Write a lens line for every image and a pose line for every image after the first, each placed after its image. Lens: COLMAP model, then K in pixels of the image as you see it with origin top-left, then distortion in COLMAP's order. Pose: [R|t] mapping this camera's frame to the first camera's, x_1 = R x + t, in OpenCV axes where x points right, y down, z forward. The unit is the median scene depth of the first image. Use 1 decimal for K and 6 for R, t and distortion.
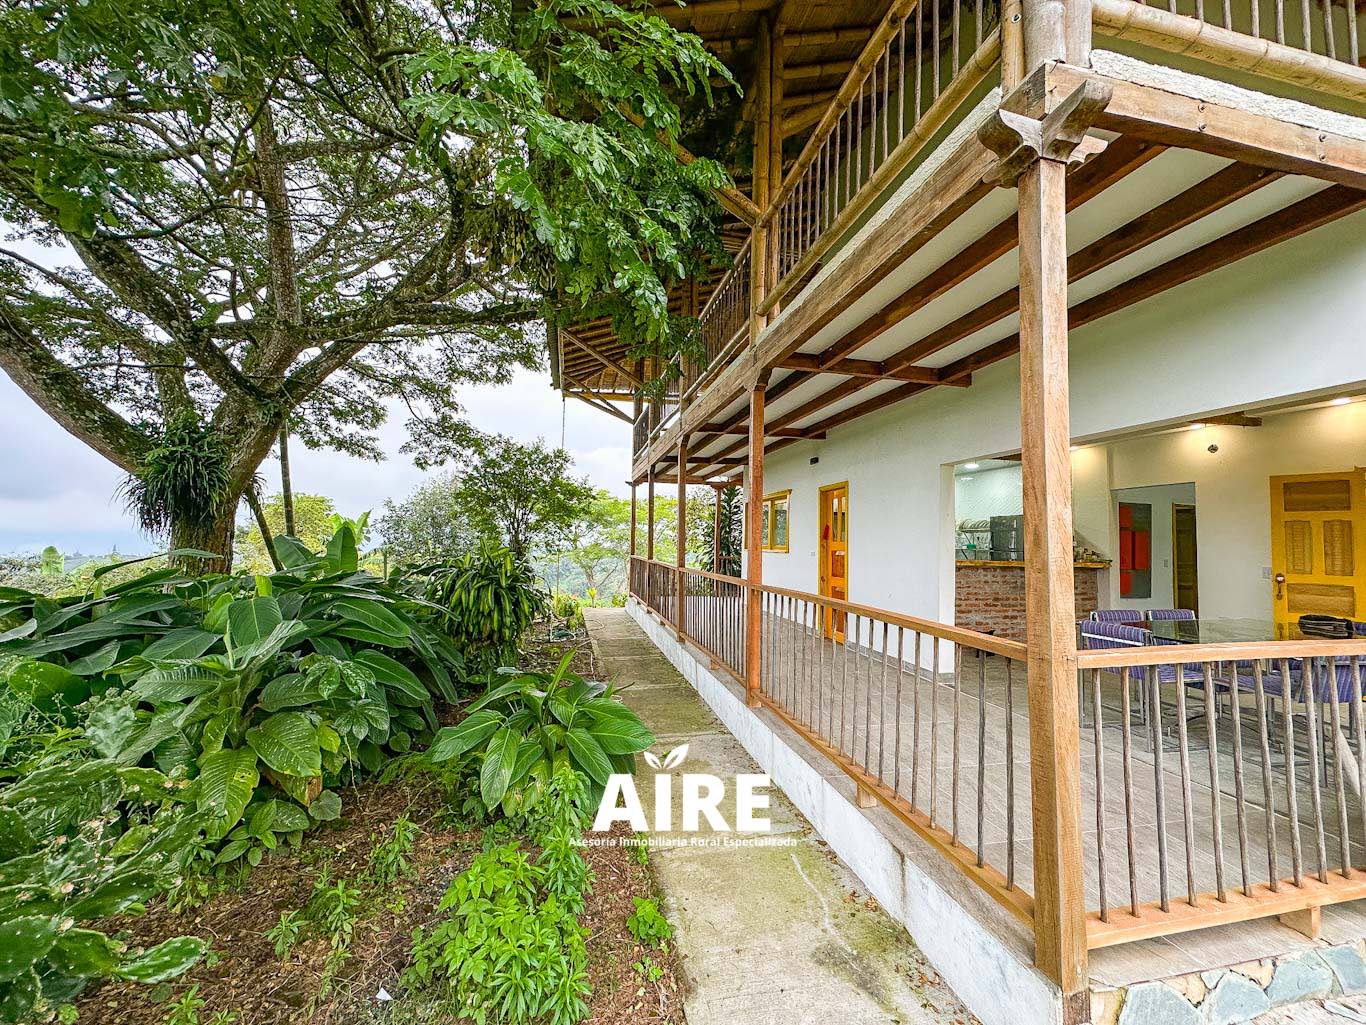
lens RADIAL K [[548.1, 0, 683.0], [0, 548.1, 512.5], [0, 0, 1]] dist [0.000267, 0.000024]
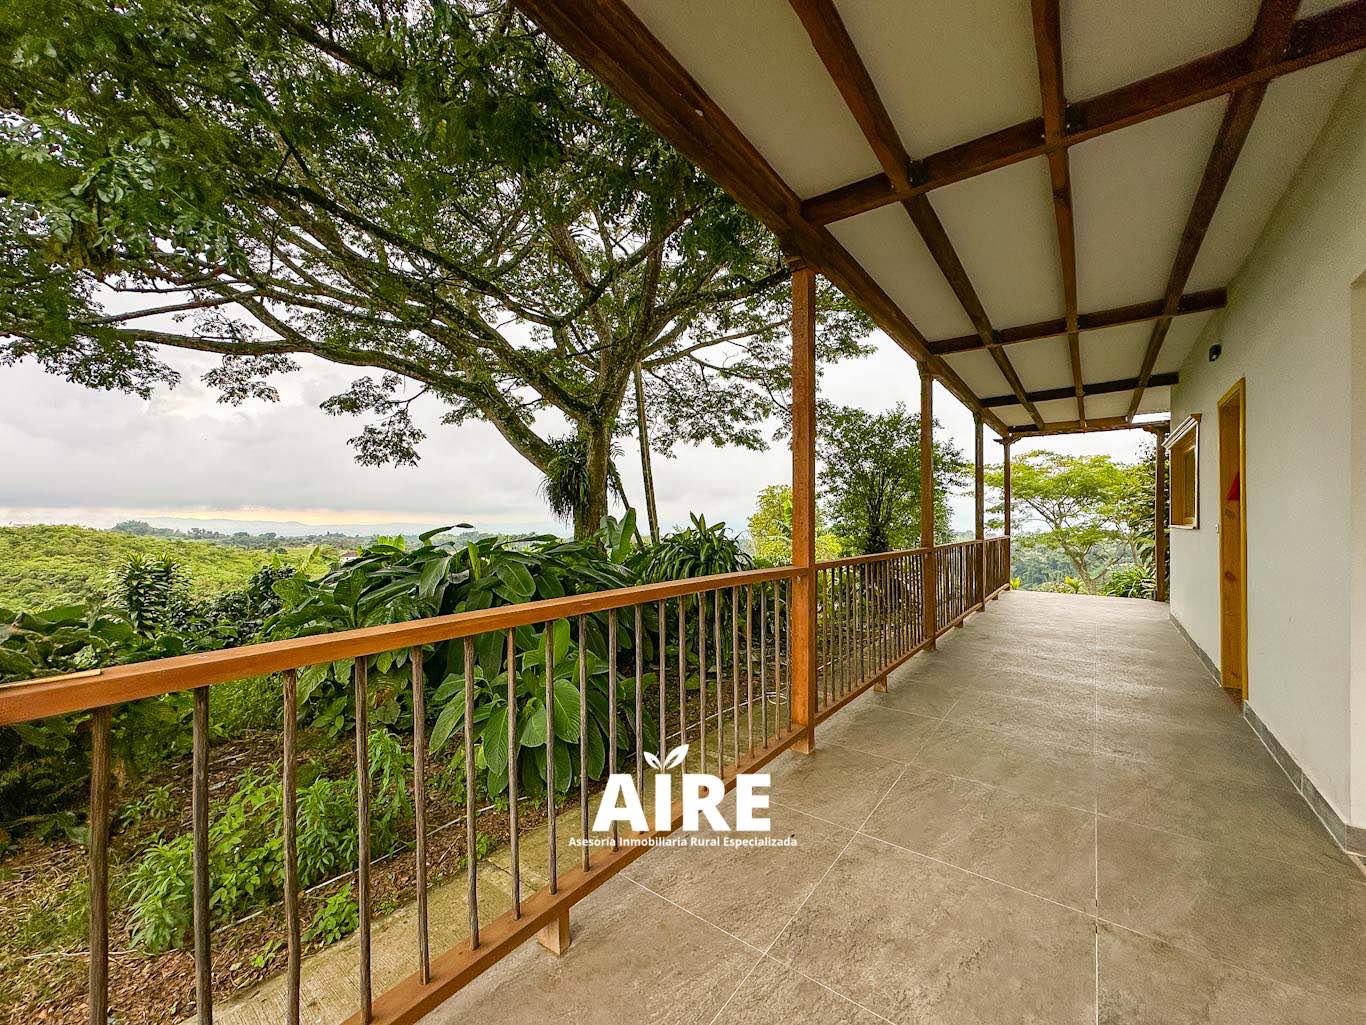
lens RADIAL K [[540.7, 0, 683.0], [0, 540.7, 512.5], [0, 0, 1]] dist [0.000556, 0.000028]
pose [[0.648209, -0.027532, -0.760964, 0.188524], [0.048813, 0.998793, 0.005443, 0.020274], [0.759896, -0.040673, 0.648771, 0.167490]]
